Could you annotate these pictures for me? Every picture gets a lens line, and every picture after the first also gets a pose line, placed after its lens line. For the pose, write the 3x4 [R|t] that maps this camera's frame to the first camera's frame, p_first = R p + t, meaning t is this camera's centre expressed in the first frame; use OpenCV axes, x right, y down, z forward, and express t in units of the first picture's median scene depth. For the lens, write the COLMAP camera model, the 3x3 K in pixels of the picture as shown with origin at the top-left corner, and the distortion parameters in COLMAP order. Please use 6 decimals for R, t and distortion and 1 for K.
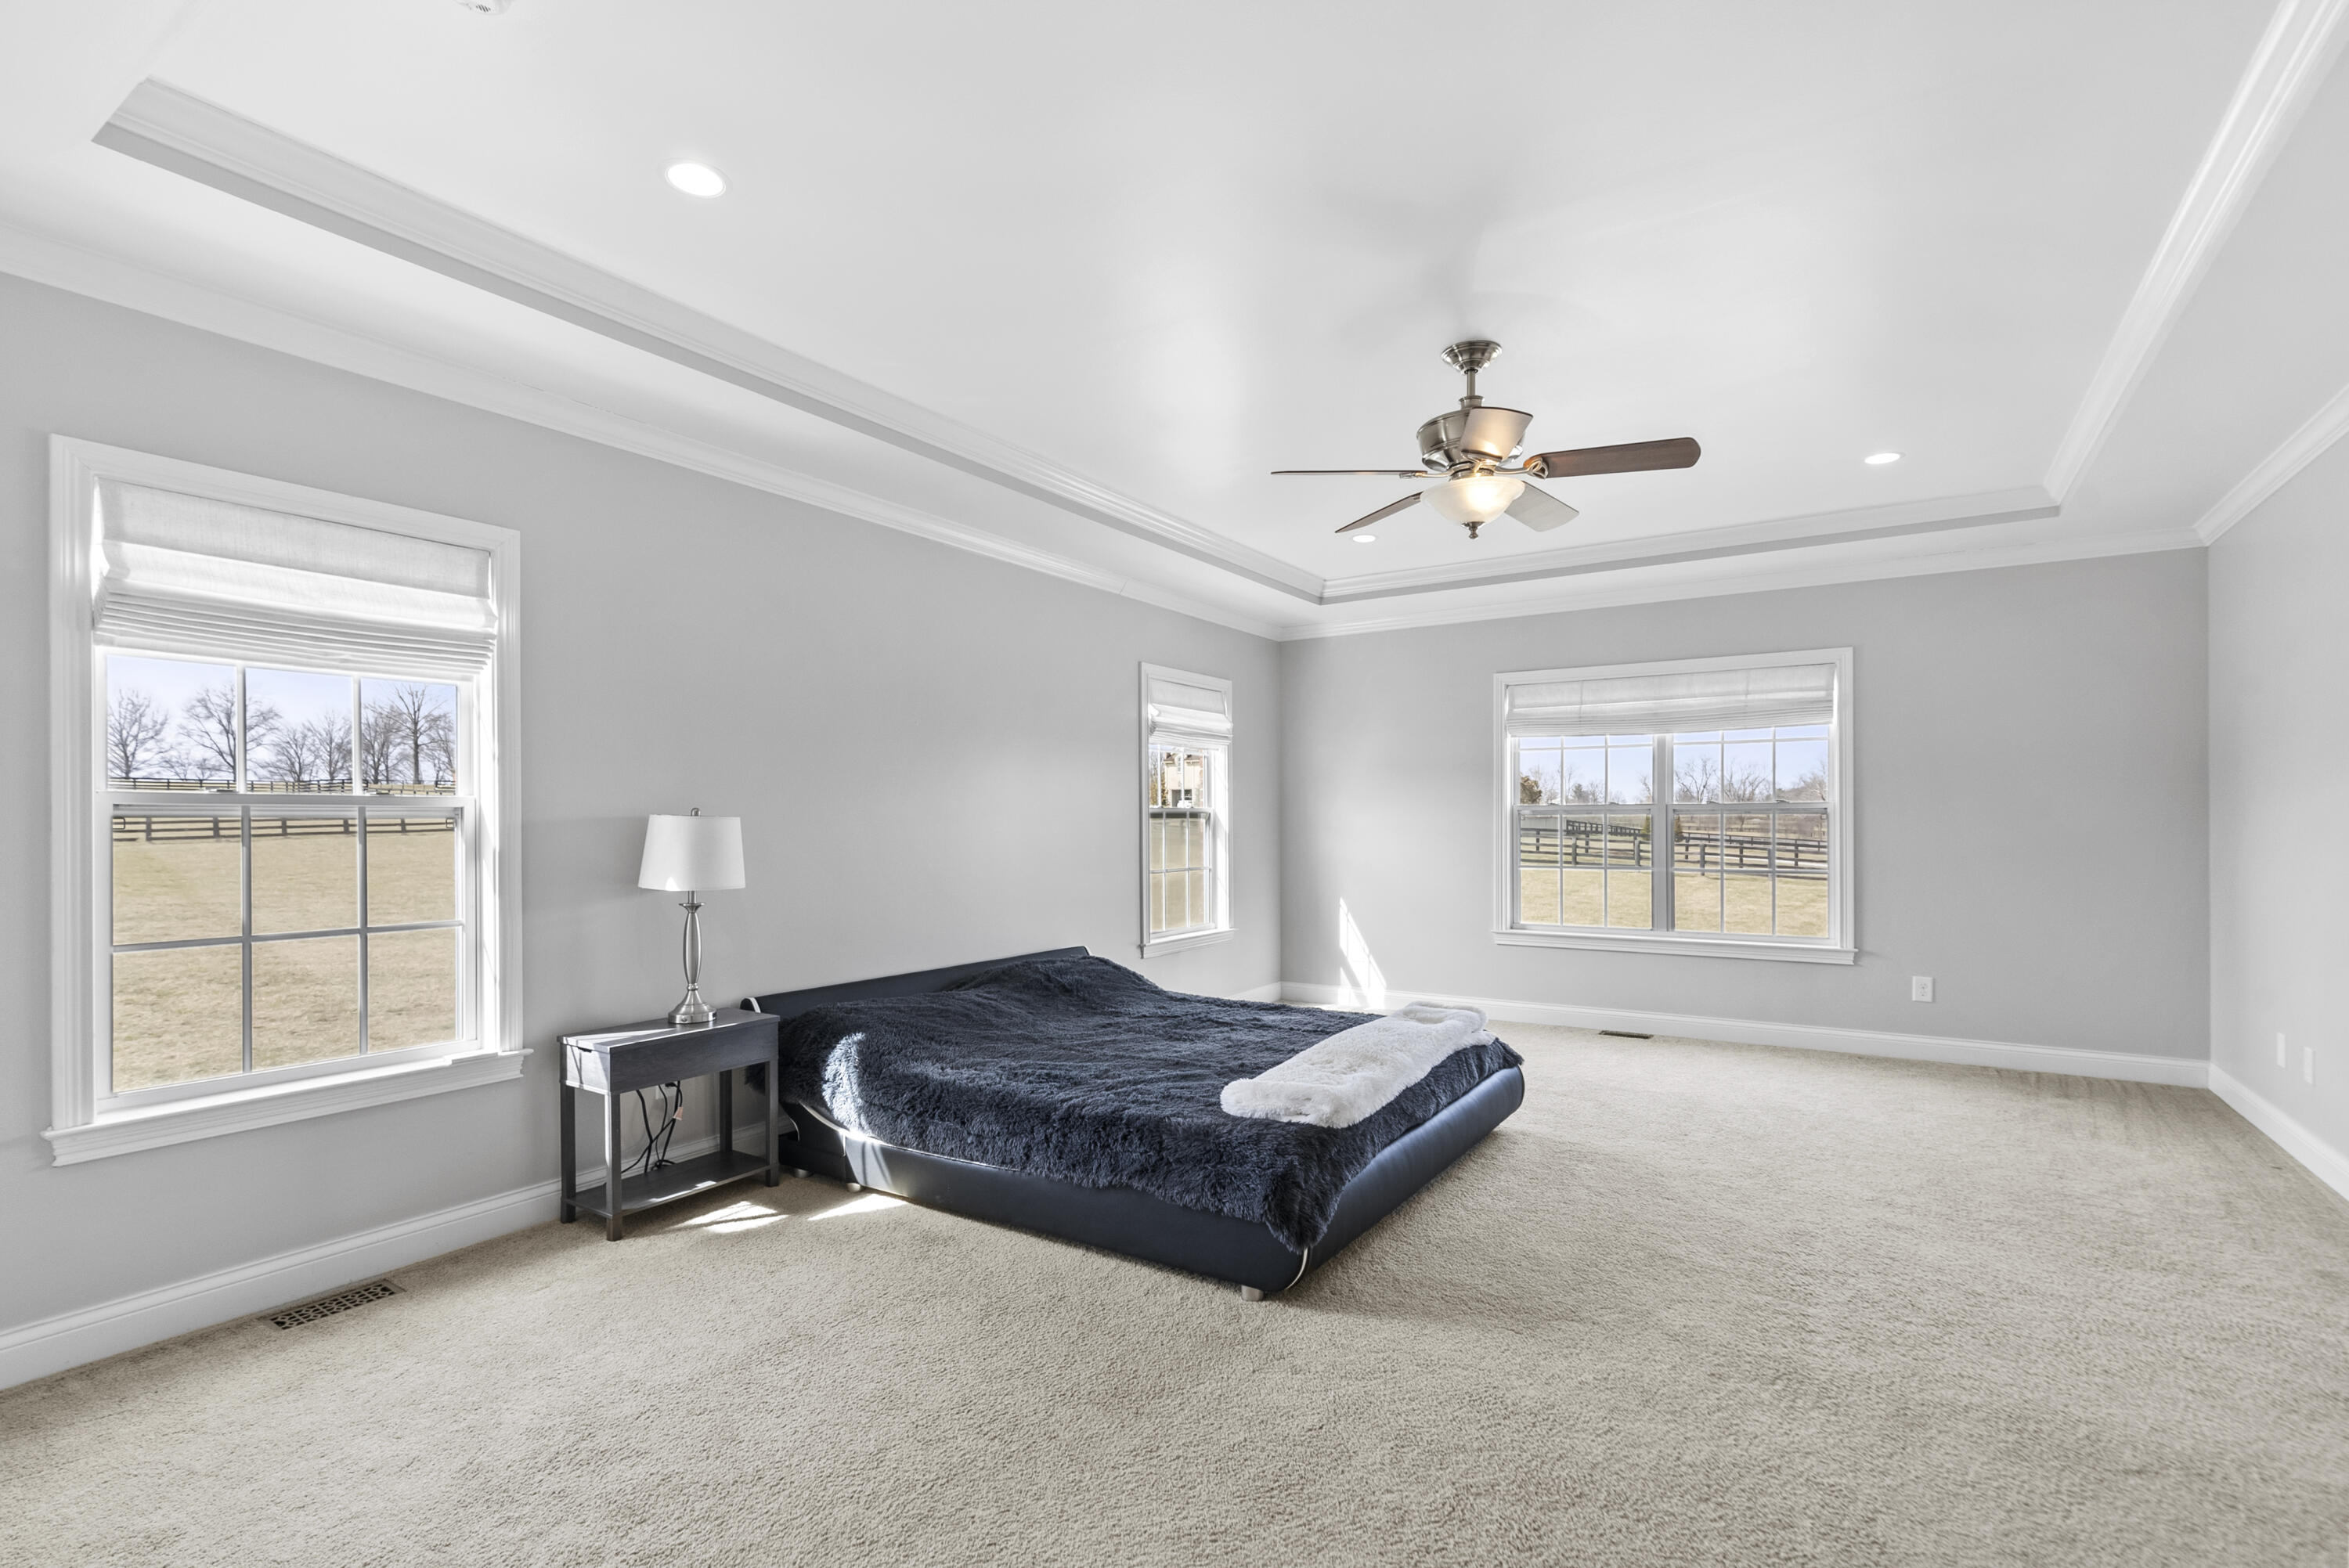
lens RADIAL K [[1078.1, 0, 1176.8], [0, 1078.1, 814.2], [0, 0, 1]] dist [-0.009421, 0.000116]
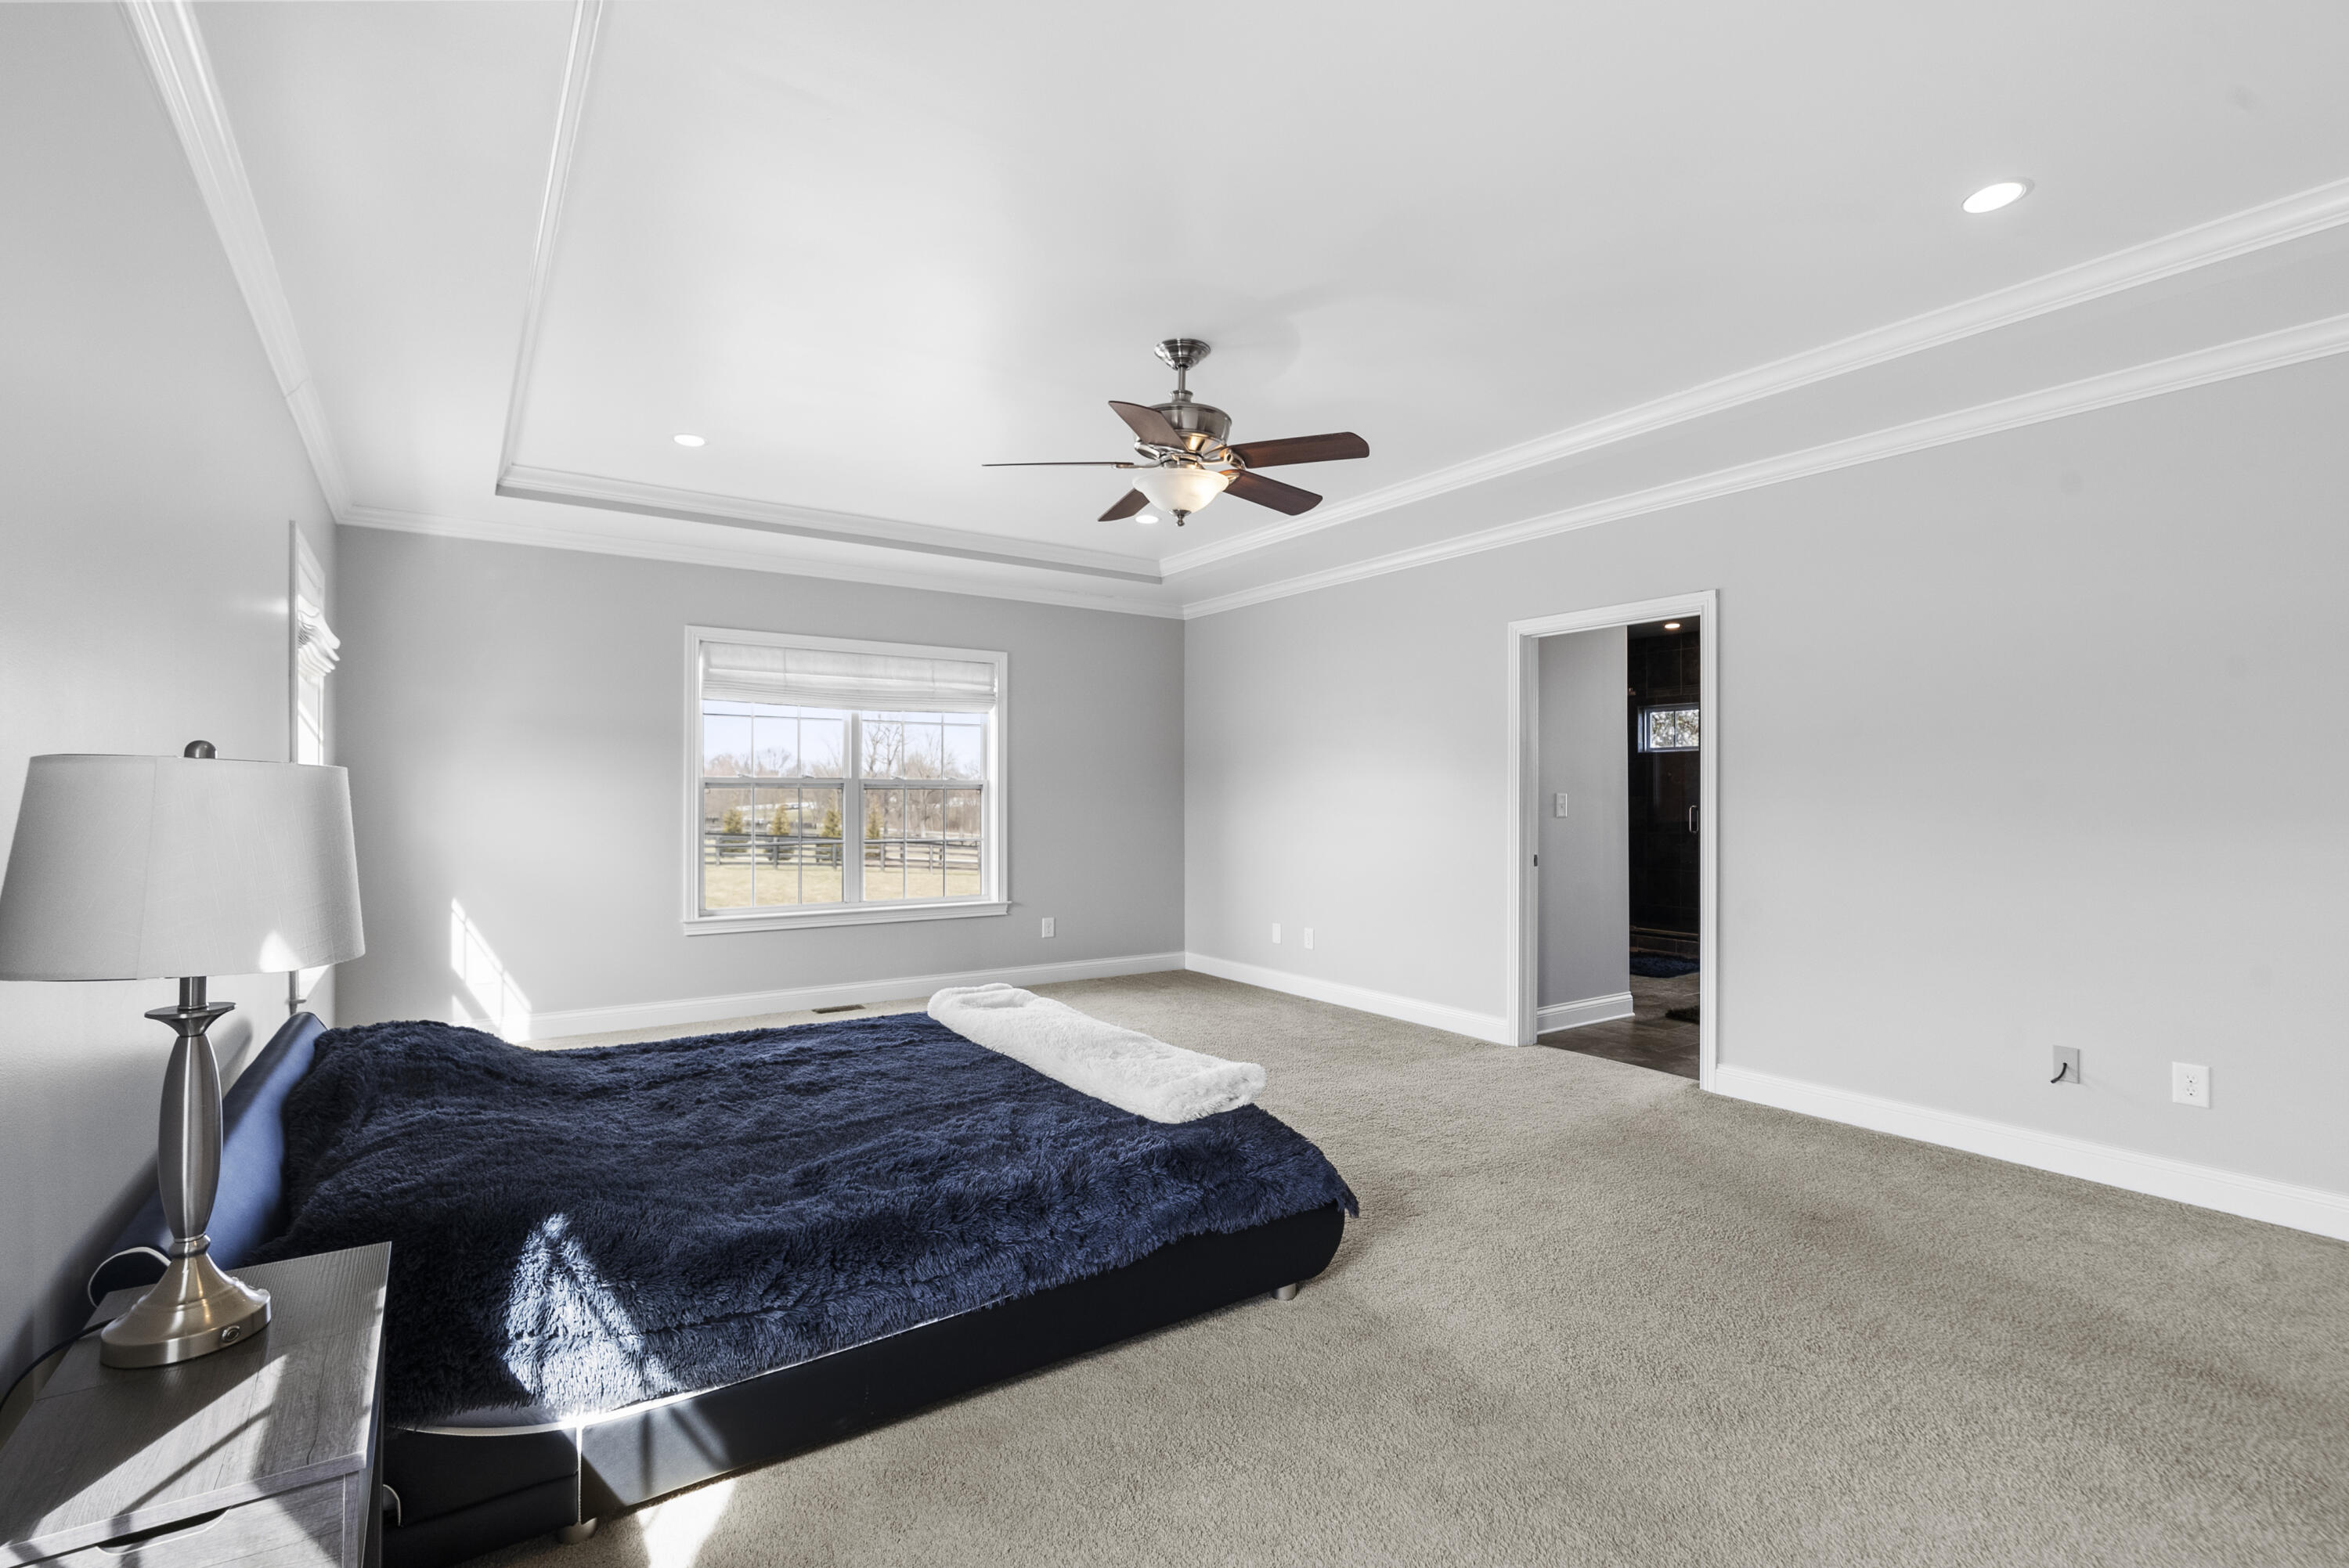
lens RADIAL K [[1068.5, 0, 1174.5], [0, 1068.5, 784.0], [0, 0, 1]] dist [-0.005577, 0.000340]
pose [[0.390021, 0.014627, 0.920690, -0.409554], [-0.008656, 0.999888, -0.012218, 0.006097], [-0.920765, -0.003204, 0.390104, 0.354409]]
